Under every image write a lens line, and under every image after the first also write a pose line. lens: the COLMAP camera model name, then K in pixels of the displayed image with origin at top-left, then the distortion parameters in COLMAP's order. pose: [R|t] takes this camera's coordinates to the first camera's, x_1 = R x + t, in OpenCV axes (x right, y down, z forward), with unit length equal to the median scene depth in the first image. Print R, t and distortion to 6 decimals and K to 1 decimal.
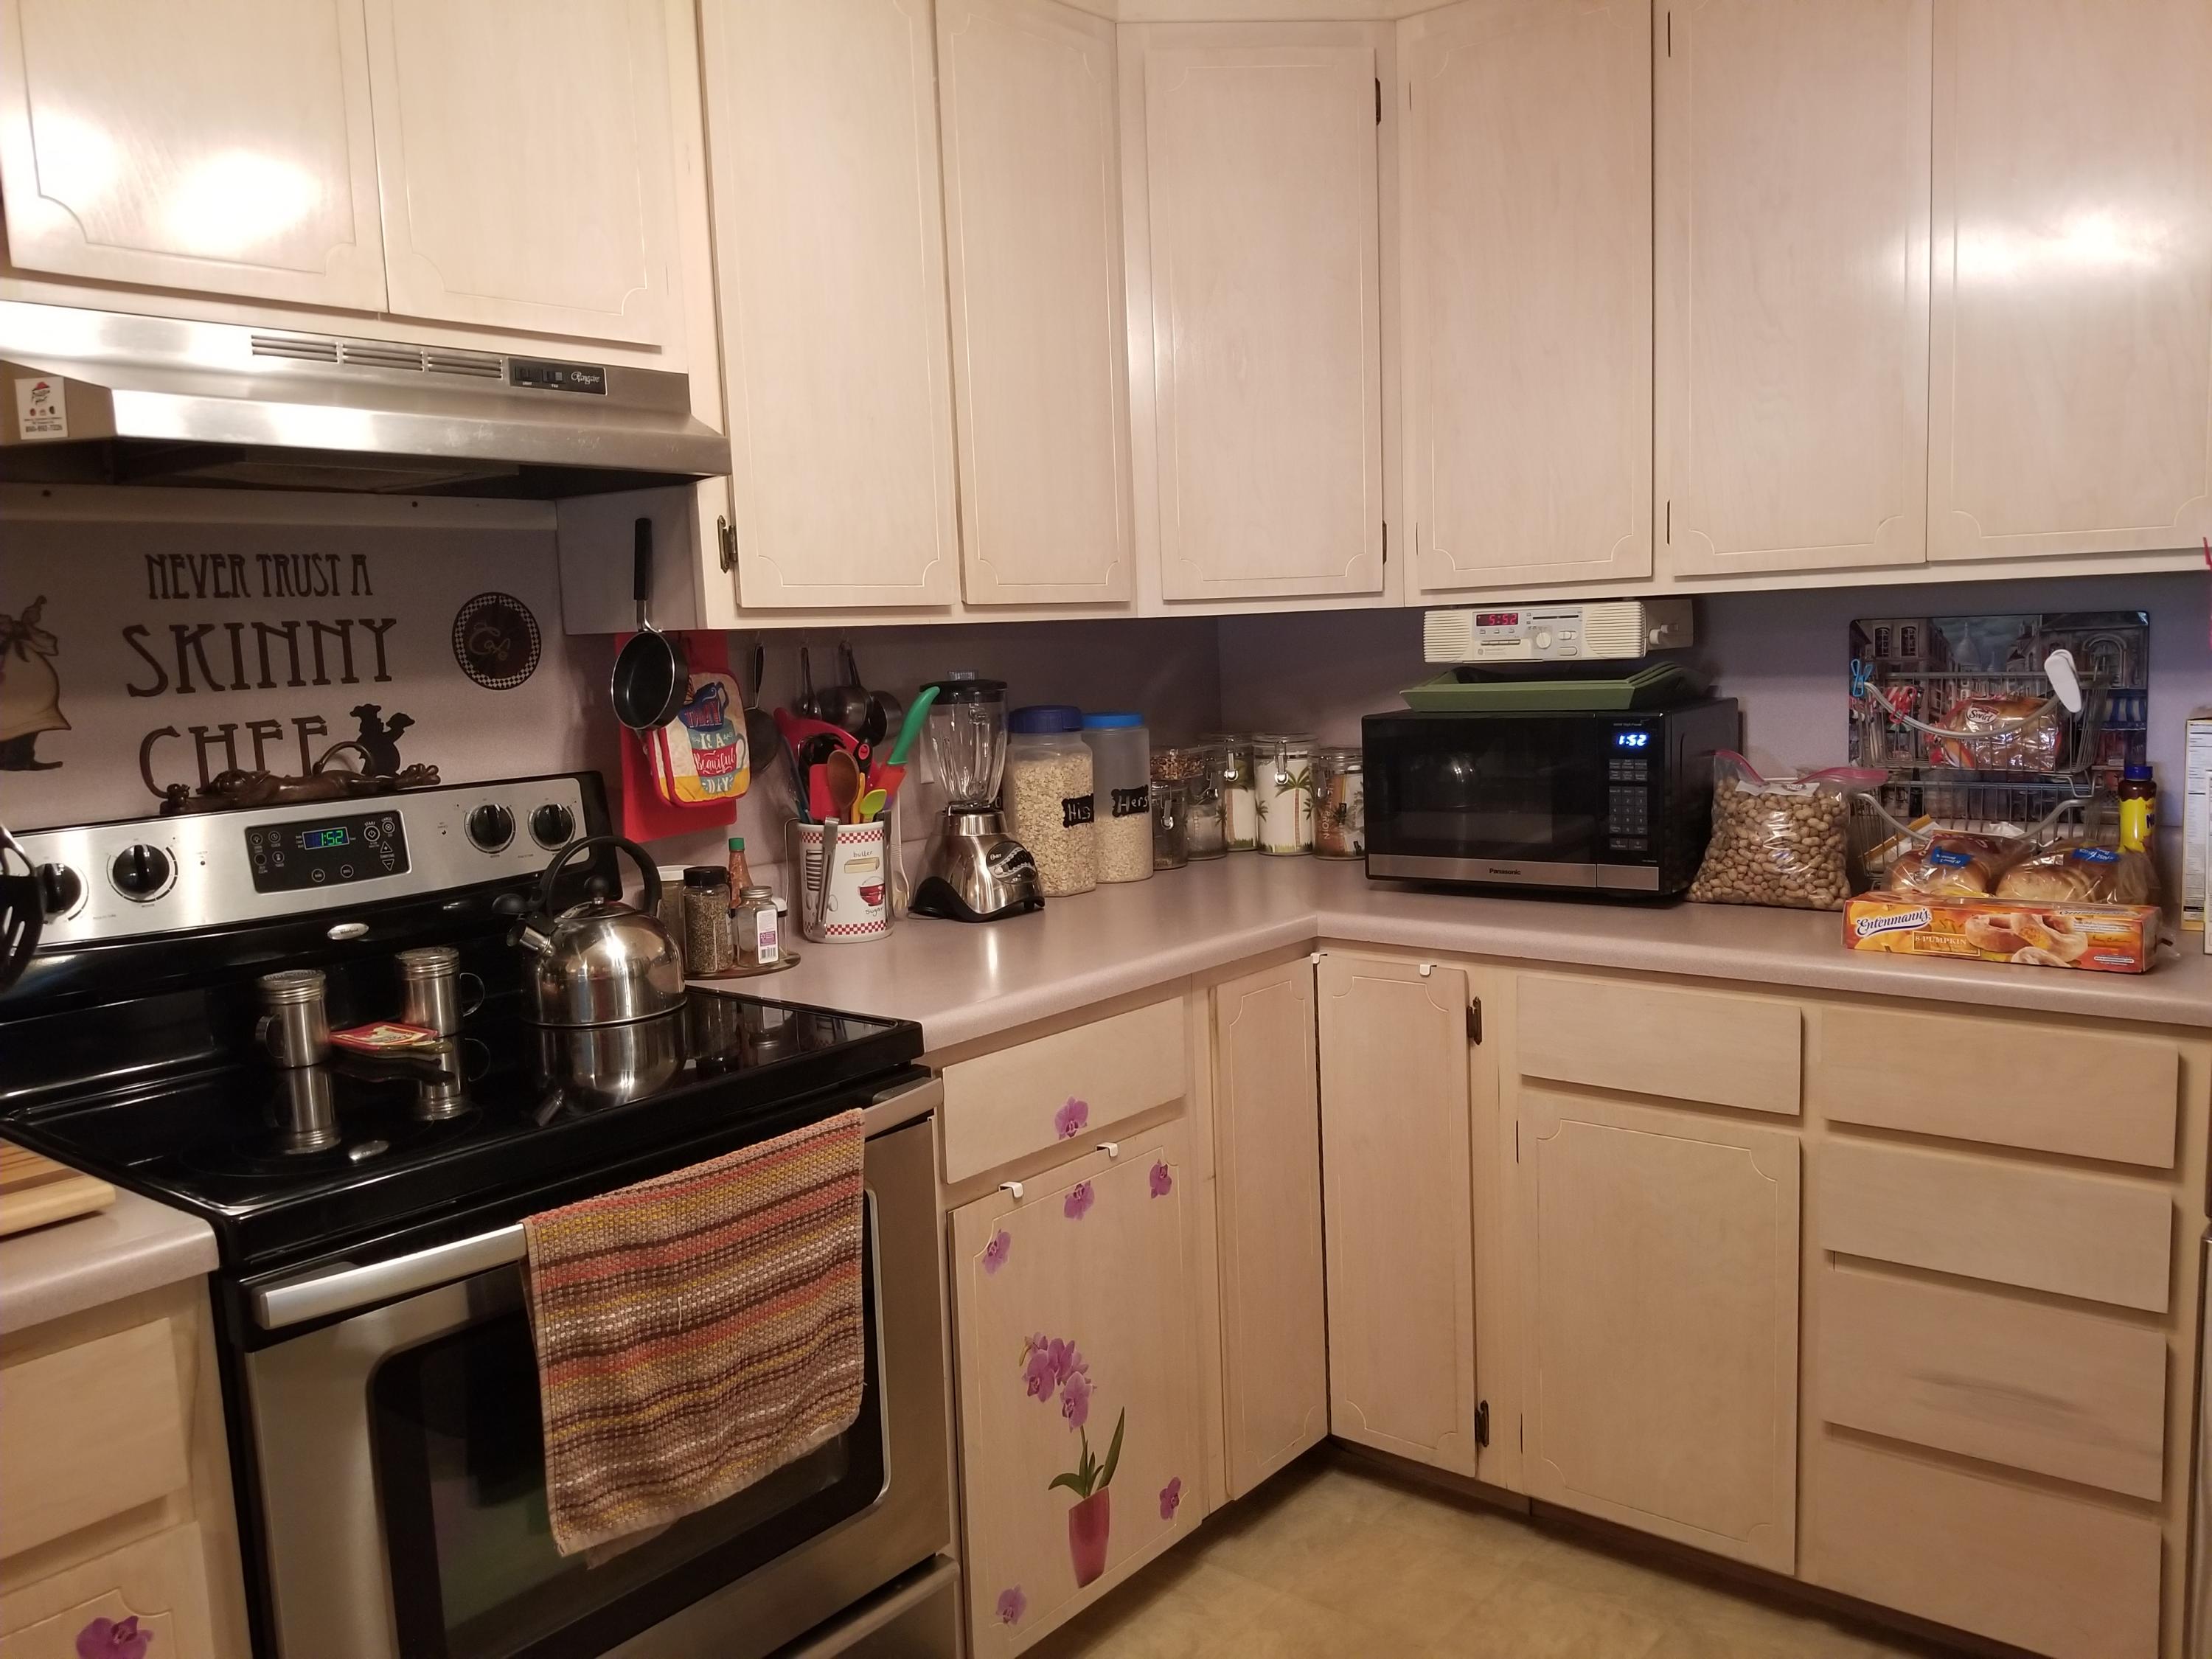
lens RADIAL K [[1761.0, 0, 1110.8], [0, 1761.0, 829.3], [0, 0, 1]] dist [-0.003251, -0.000510]
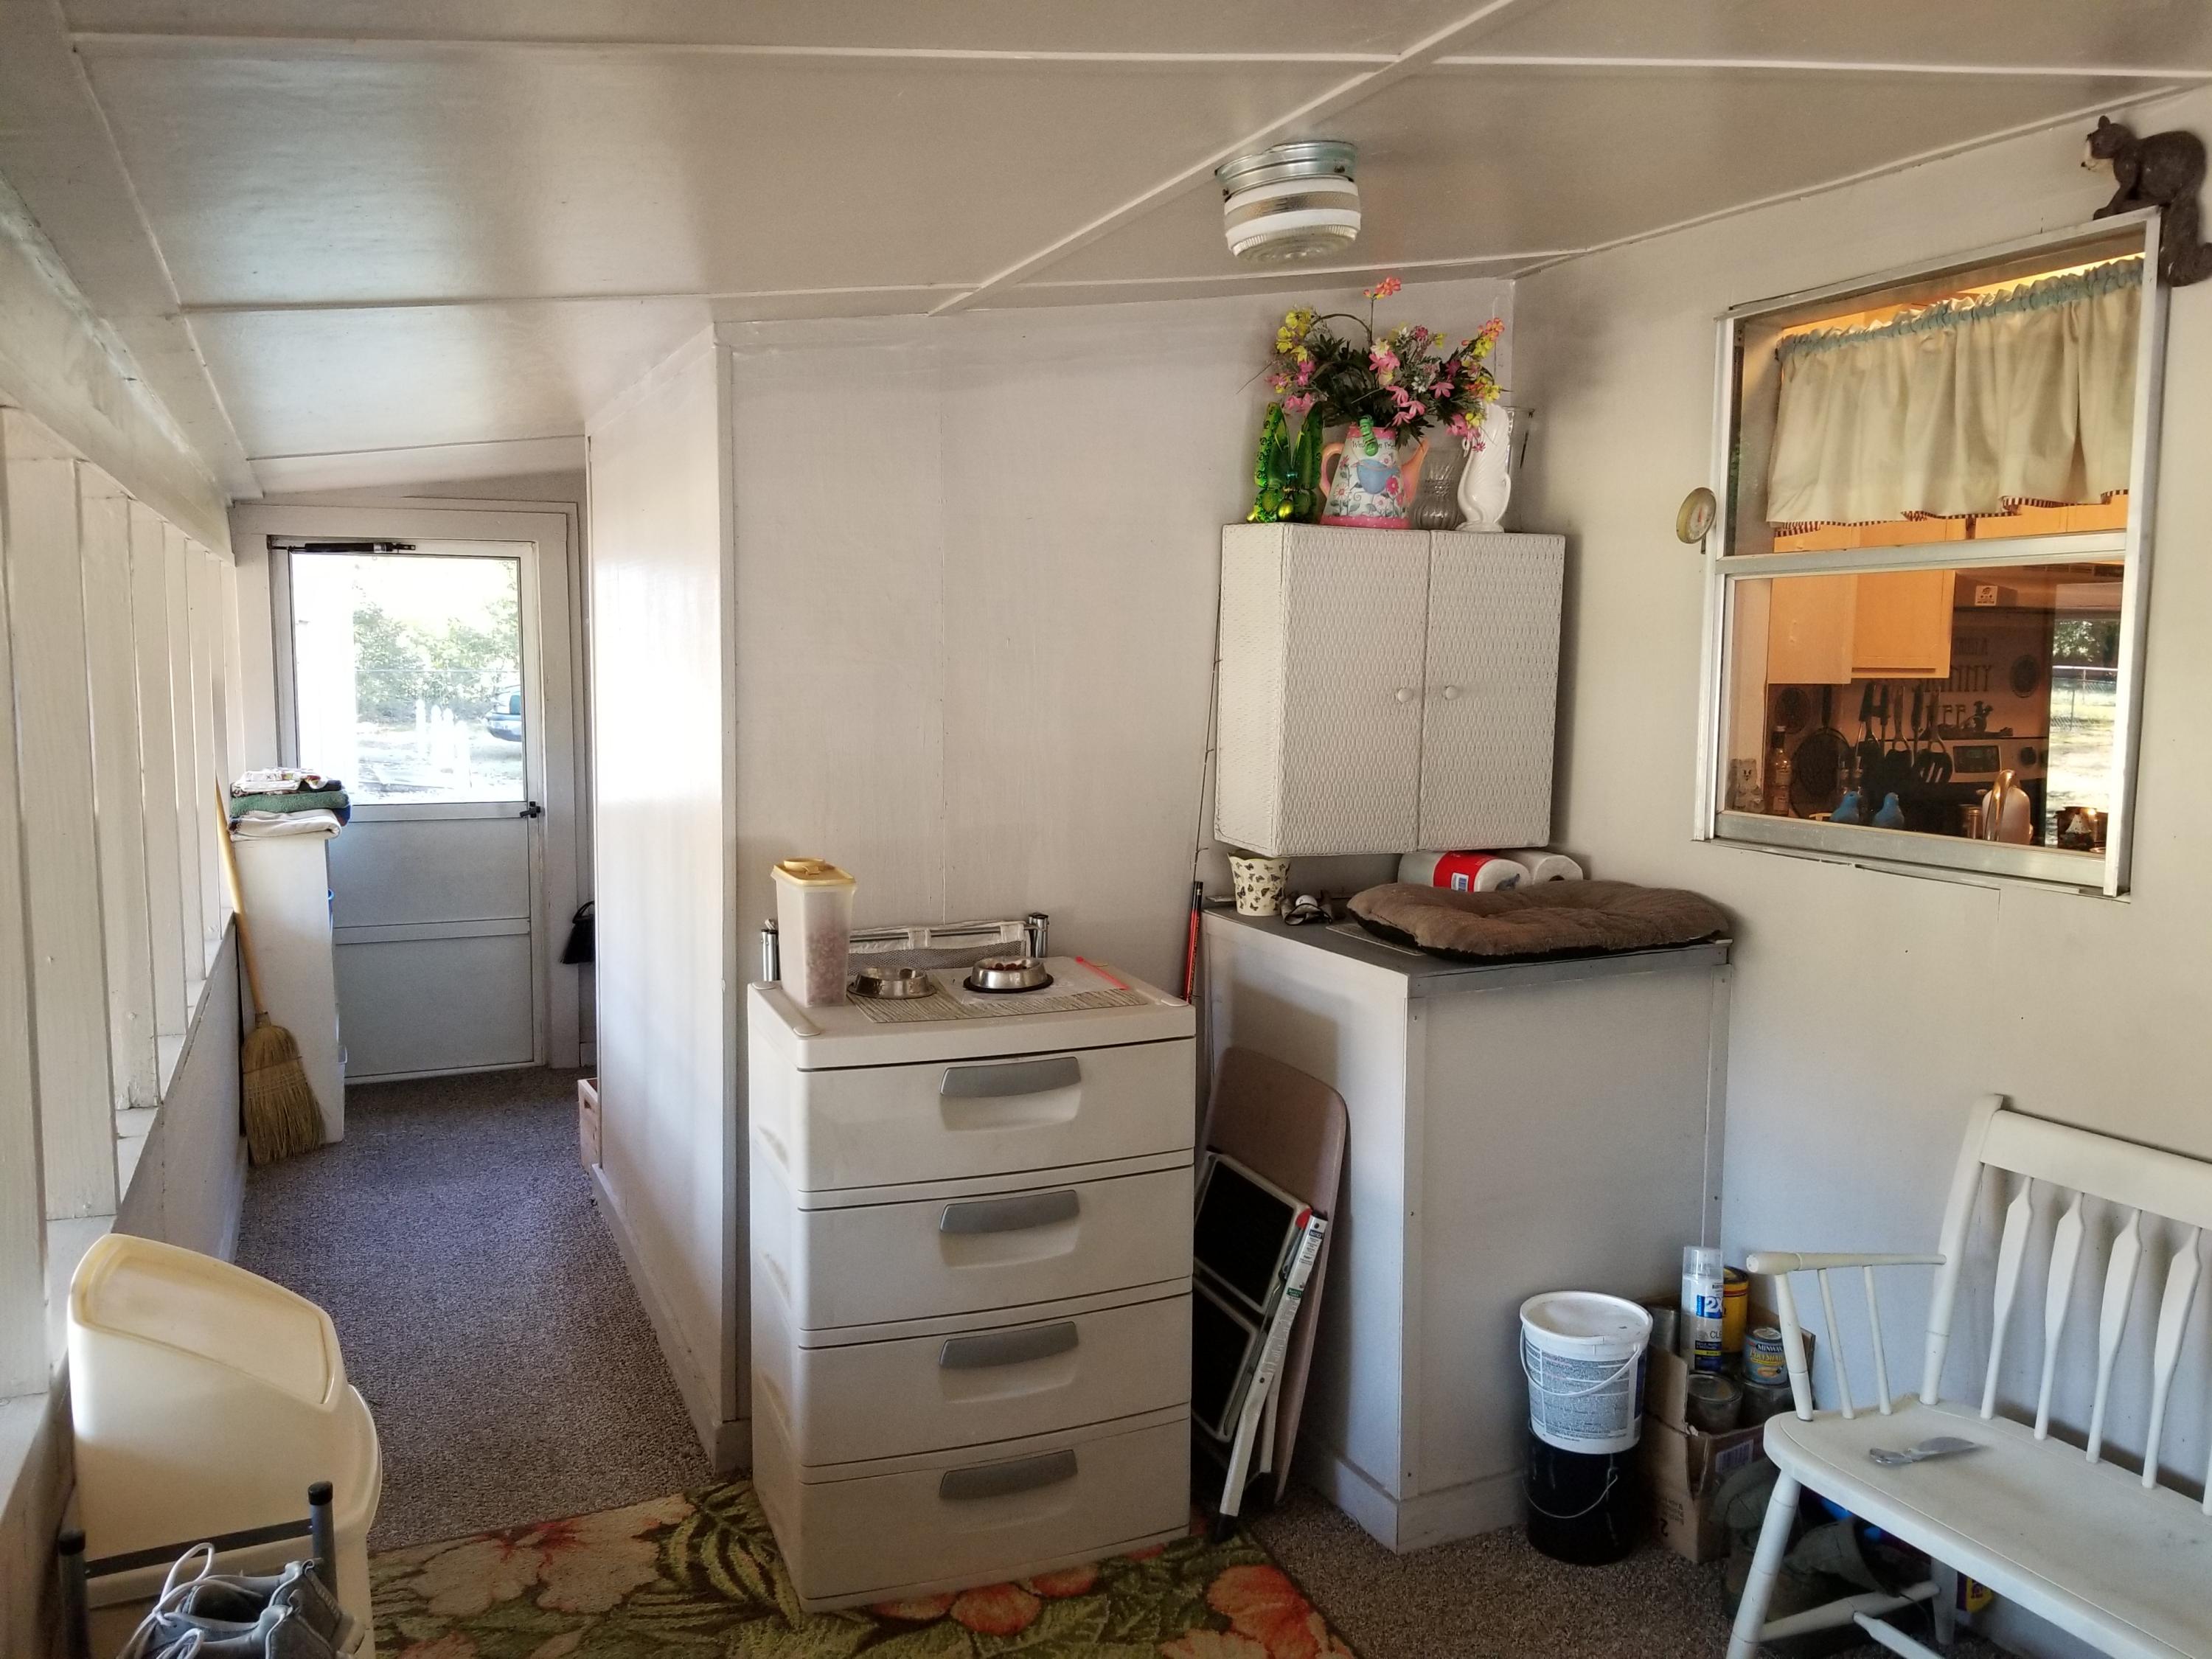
lens RADIAL K [[1761.0, 0, 1106.3], [0, 1761.0, 835.0], [0, 0, 1]] dist [-0.003251, -0.000510]
pose [[0.881932, 0.092728, -0.462166, -0.382982], [-0.097825, 0.995119, 0.012982, 0.211015], [0.461114, 0.033762, 0.886698, -1.785436]]
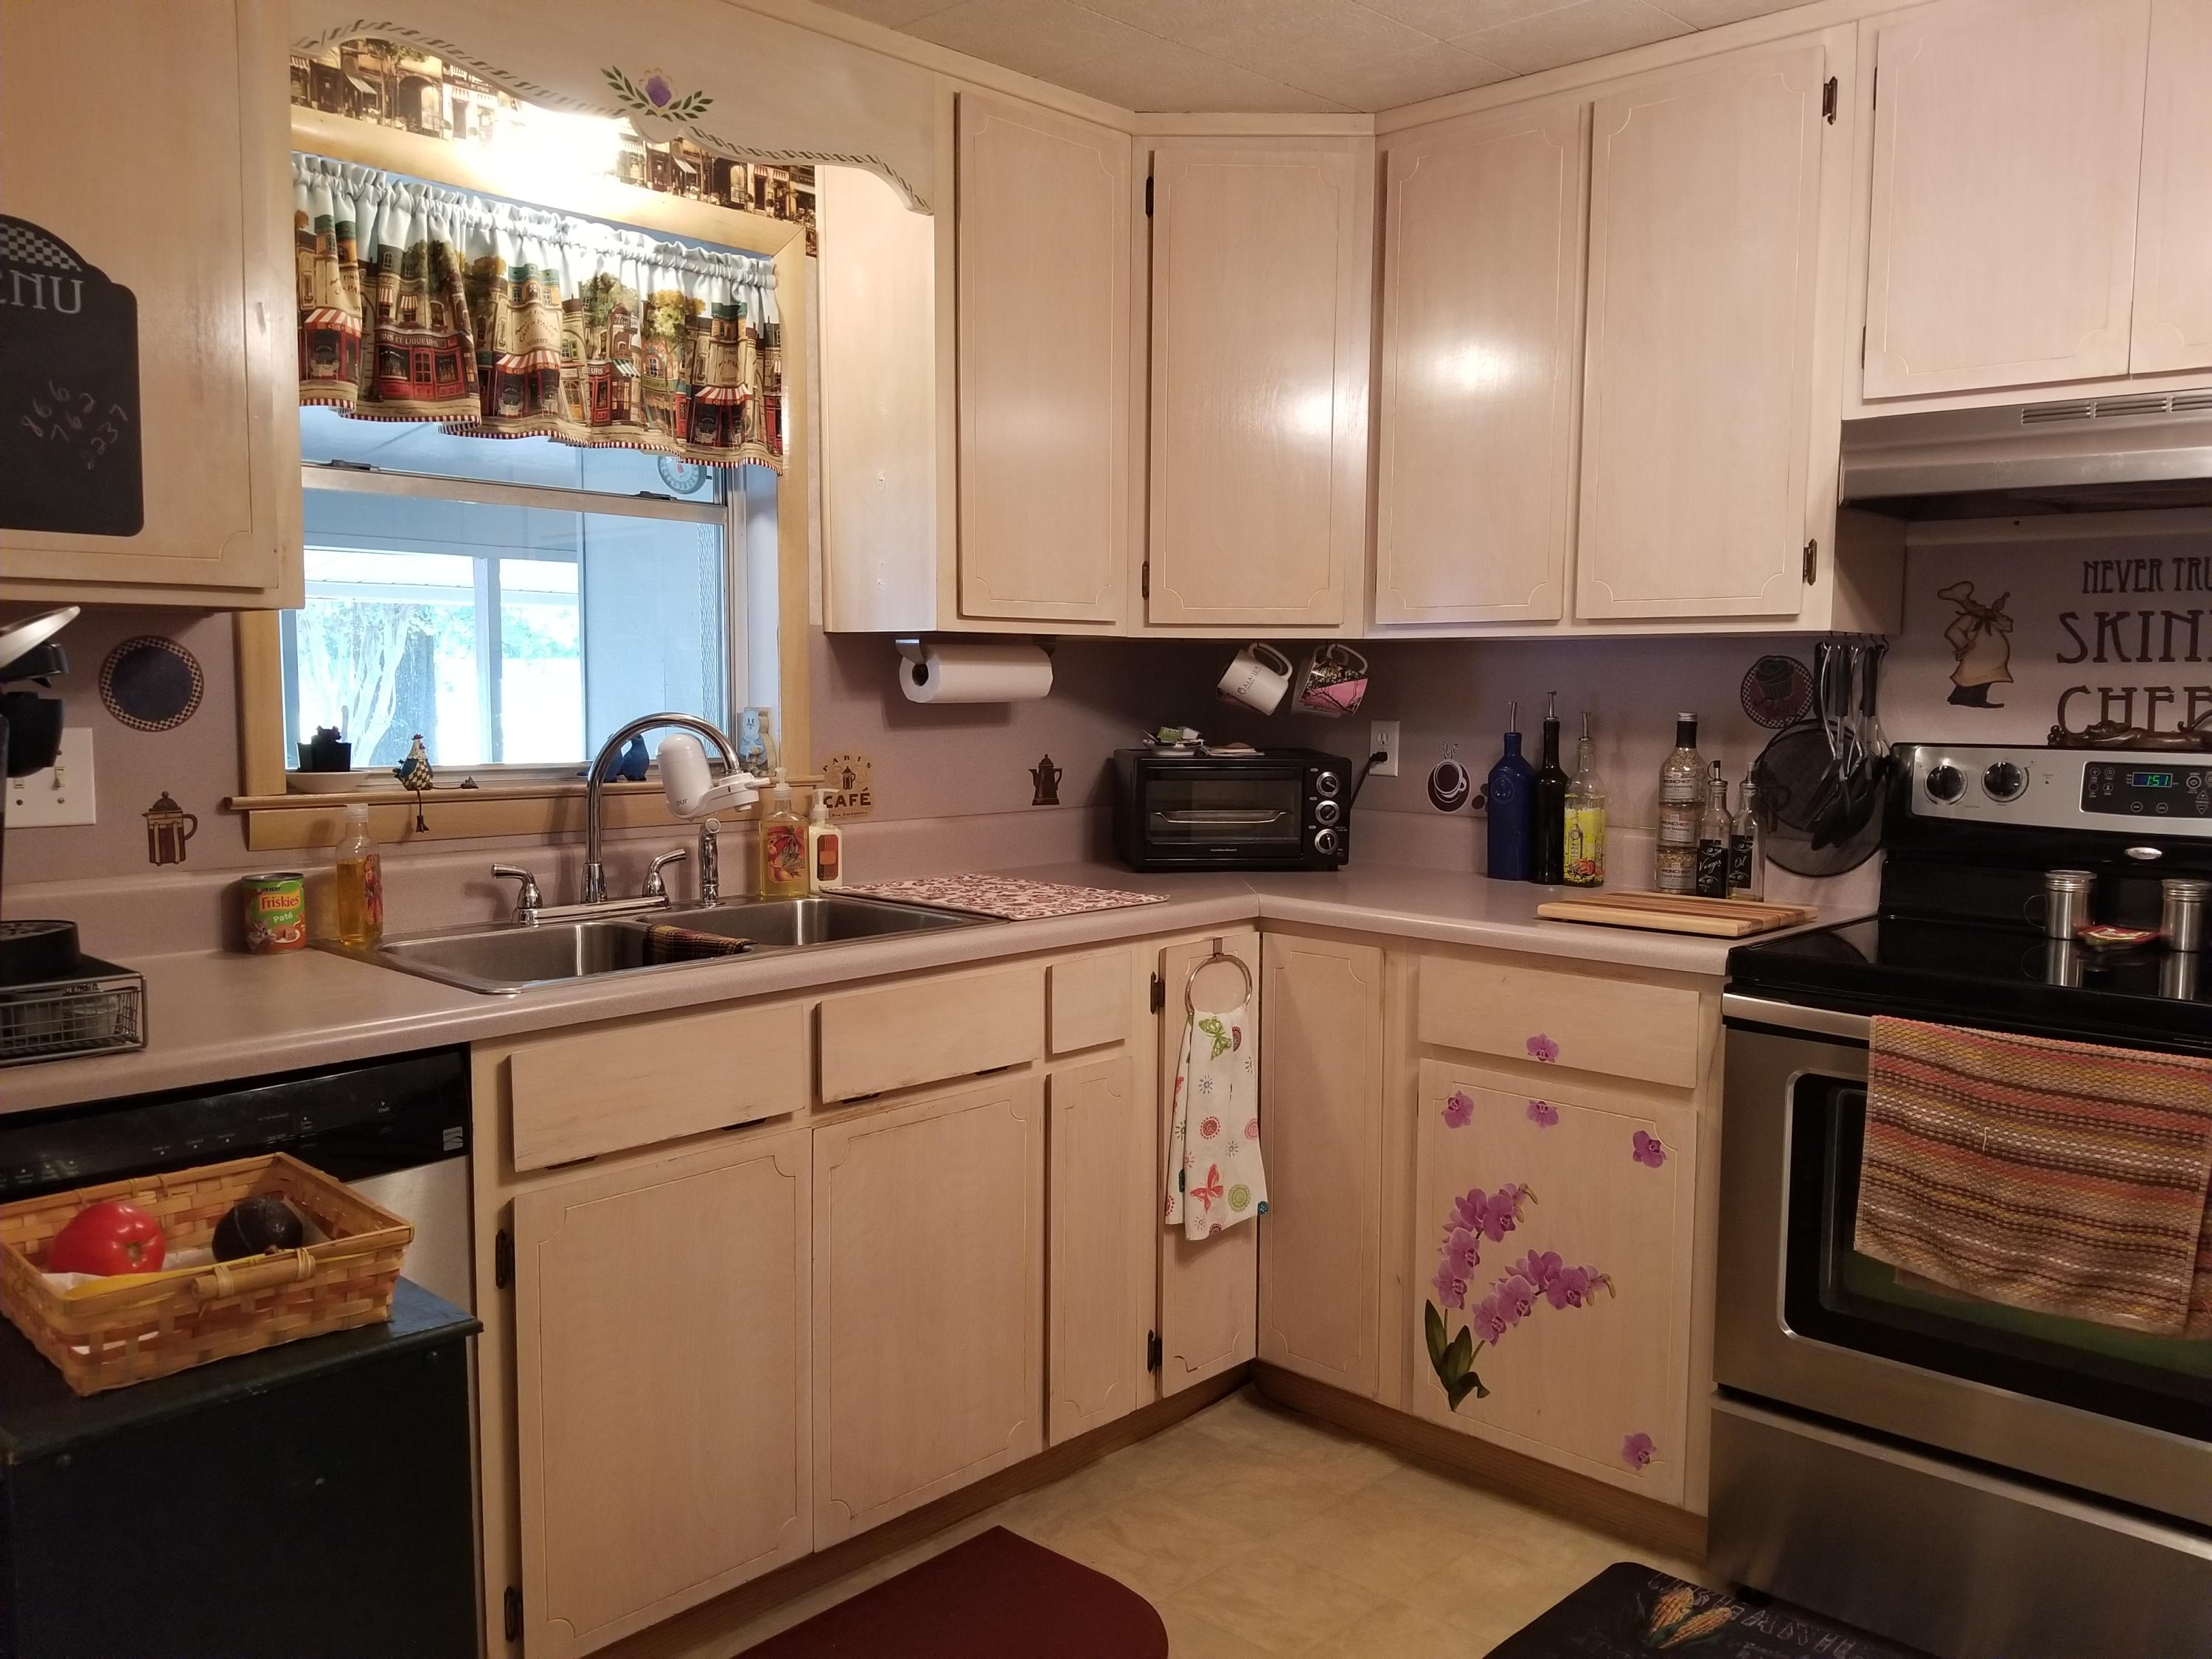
lens RADIAL K [[1761.0, 0, 1109.4], [0, 1761.0, 829.3], [0, 0, 1]] dist [-0.003251, -0.000510]
pose [[-0.093274, 0.124430, -0.987835, 0.917661], [-0.121500, 0.983322, 0.135334, -0.041515], [0.988199, 0.132645, -0.076600, 0.364477]]
